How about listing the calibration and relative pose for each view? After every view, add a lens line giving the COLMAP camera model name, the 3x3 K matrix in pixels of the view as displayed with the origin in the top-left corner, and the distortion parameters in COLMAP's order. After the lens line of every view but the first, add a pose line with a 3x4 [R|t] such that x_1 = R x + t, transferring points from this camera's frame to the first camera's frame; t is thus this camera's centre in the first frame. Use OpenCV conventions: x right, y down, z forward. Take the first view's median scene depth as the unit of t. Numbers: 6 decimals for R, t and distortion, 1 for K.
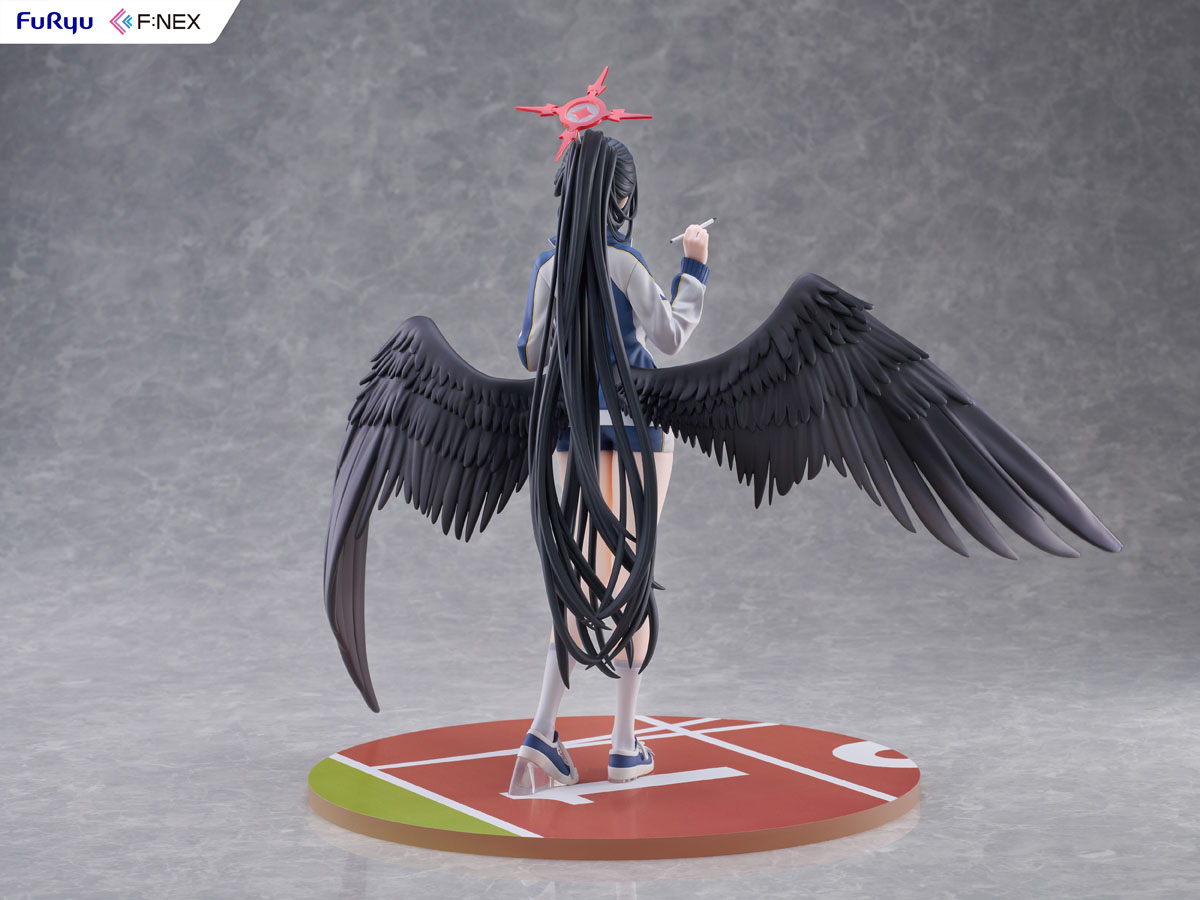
lens RADIAL K [[3812.5, 0, 600.0], [0, 3812.5, 450.0], [0, 0, 1]] dist [0.025983, -0.428282]
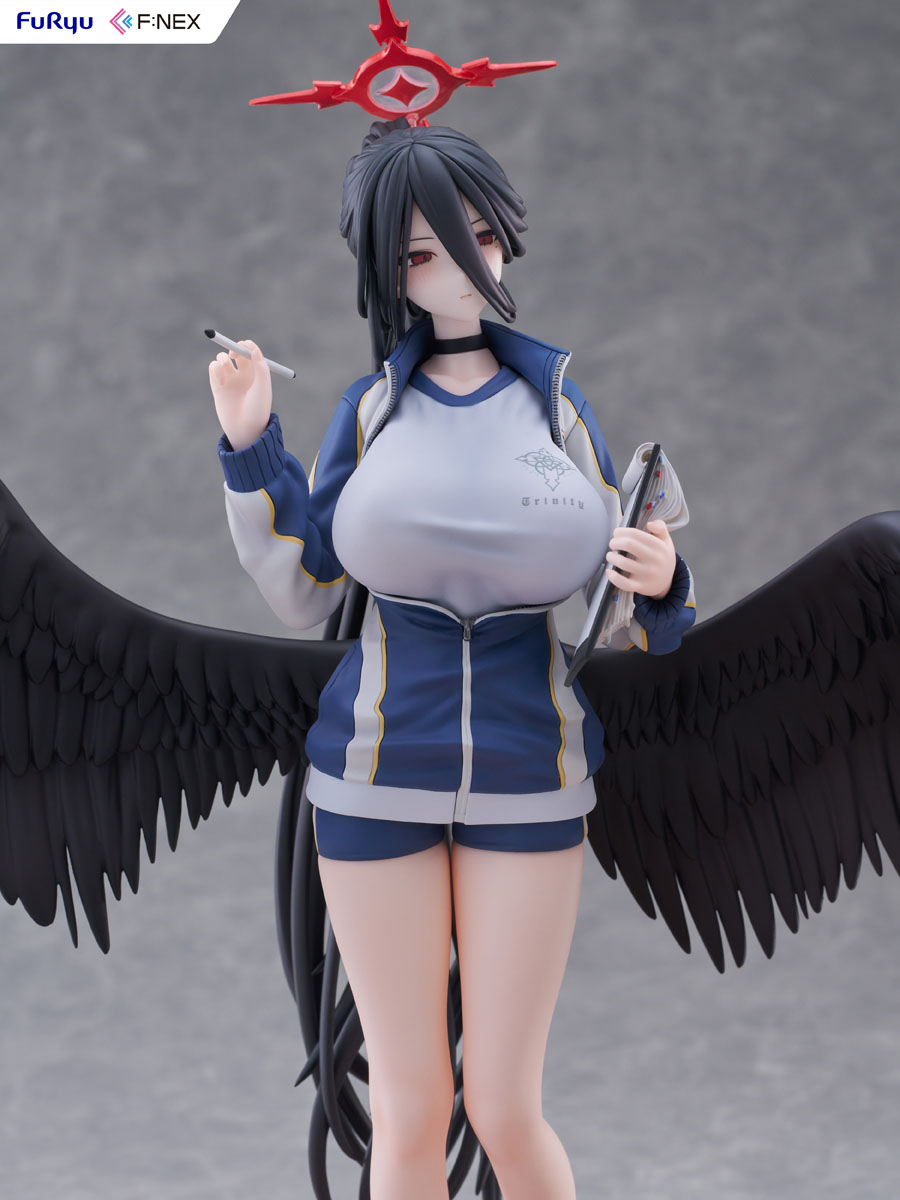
lens RADIAL K [[3812.5, 0, 450.0], [0, 3812.5, 600.0], [0, 0, 1]] dist [0.025983, -0.428282]
pose [[0.998421, -0.052277, 0.020557, -0.013690], [0.052874, 0.998161, -0.029637, -0.011133], [-0.018969, 0.030677, 0.999349, 0.397131]]
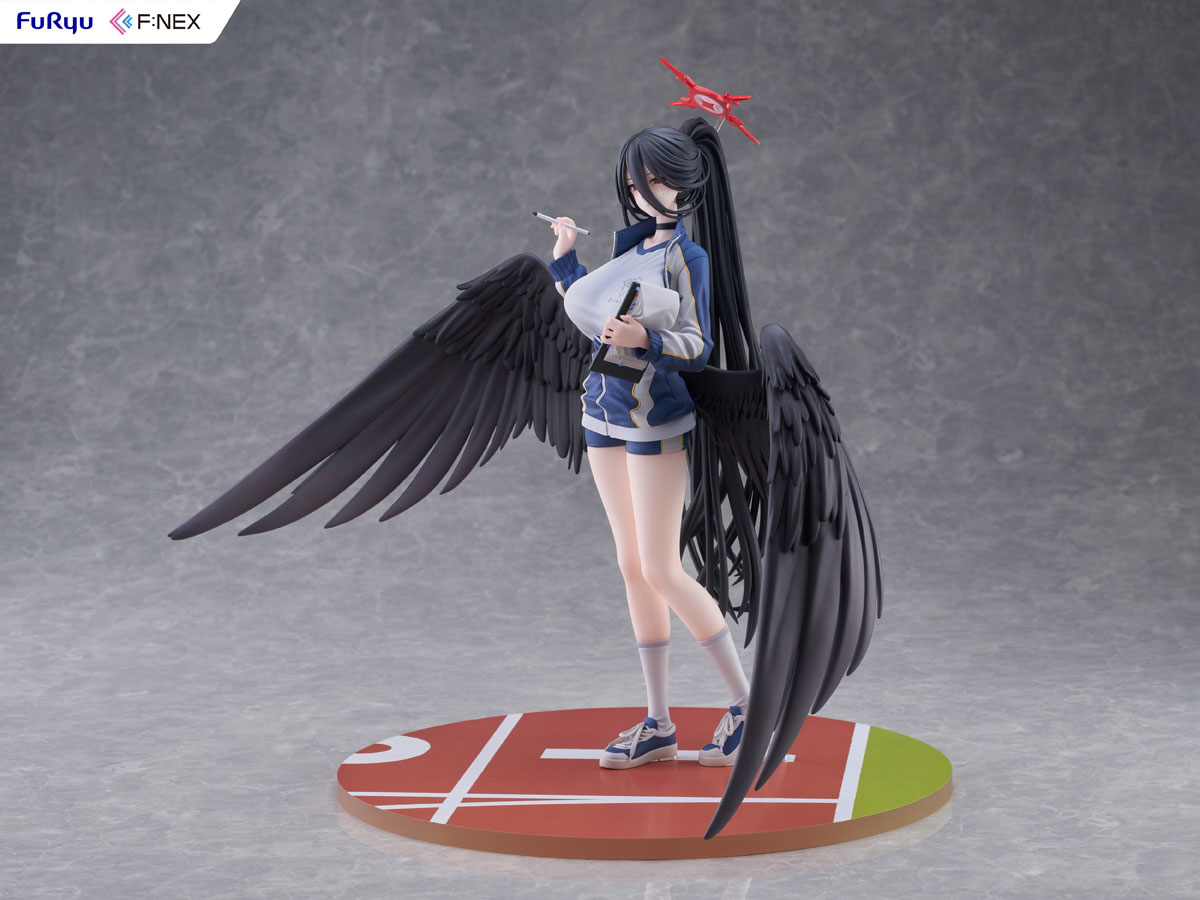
lens RADIAL K [[3812.5, 0, 600.0], [0, 3812.5, 450.0], [0, 0, 1]] dist [0.025983, -0.428282]
pose [[0.999022, -0.008655, 0.043368, -0.049786], [0.008007, 0.999854, 0.015096, -0.011699], [-0.043492, -0.014734, 0.998945, 0.026545]]
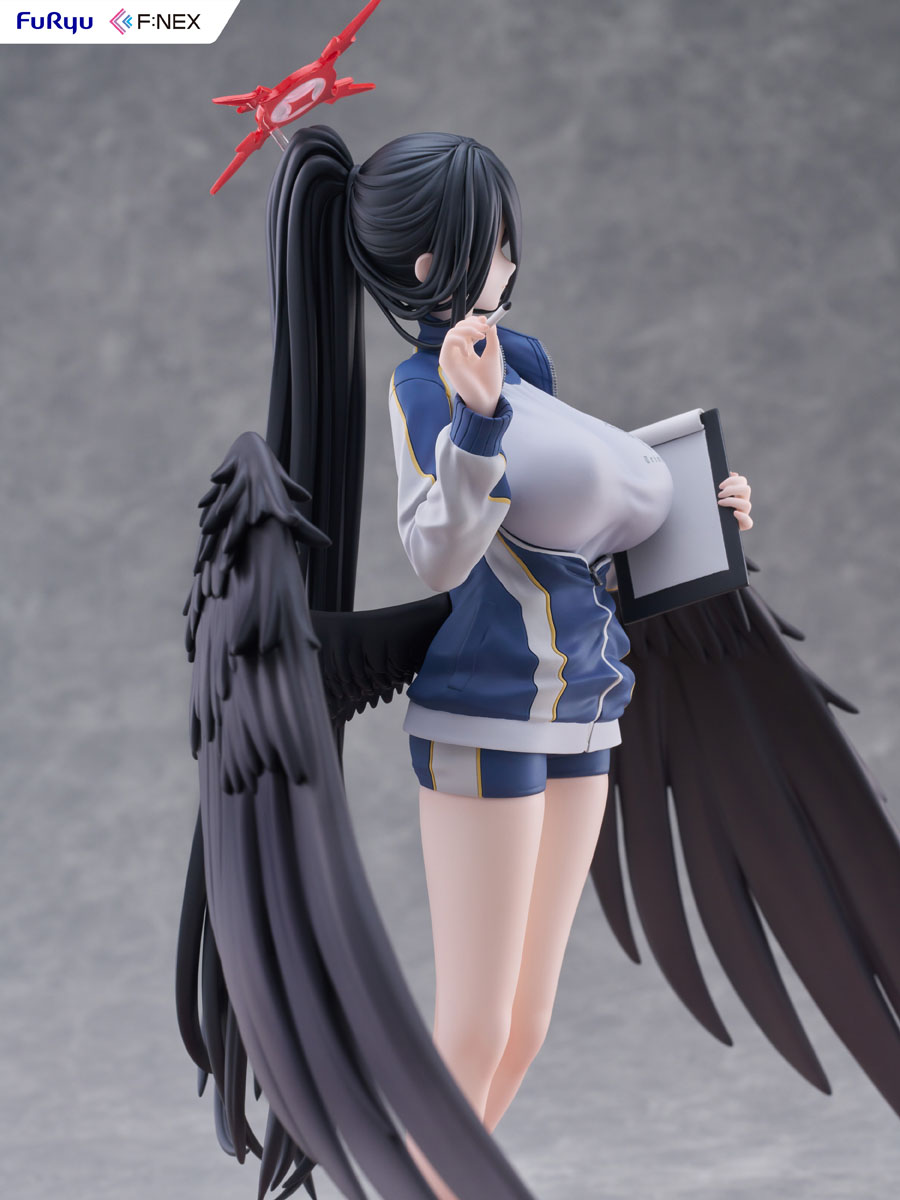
lens RADIAL K [[3812.5, 0, 450.0], [0, 3812.5, 600.0], [0, 0, 1]] dist [0.025983, -0.428282]
pose [[0.998751, -0.049888, -0.002863, -0.006726], [0.049788, 0.998364, -0.028098, -0.007355], [0.004260, 0.027920, 0.999601, 0.363530]]
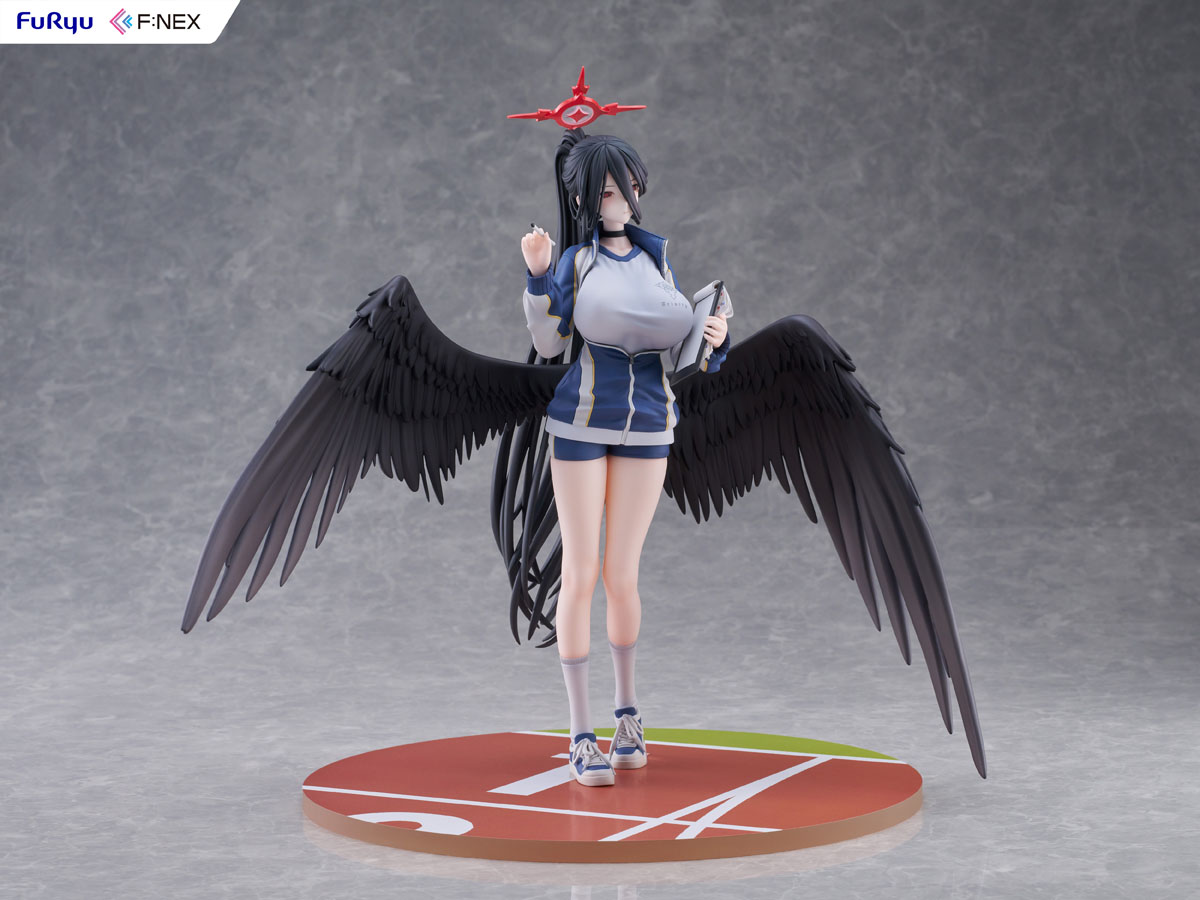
lens RADIAL K [[3812.5, 0, 600.0], [0, 3812.5, 450.0], [0, 0, 1]] dist [0.025983, -0.428282]
pose [[0.998689, -0.006774, 0.050744, -0.049152], [0.007882, 0.999734, -0.021675, 0.012306], [-0.050584, 0.022046, 0.998476, 0.027281]]
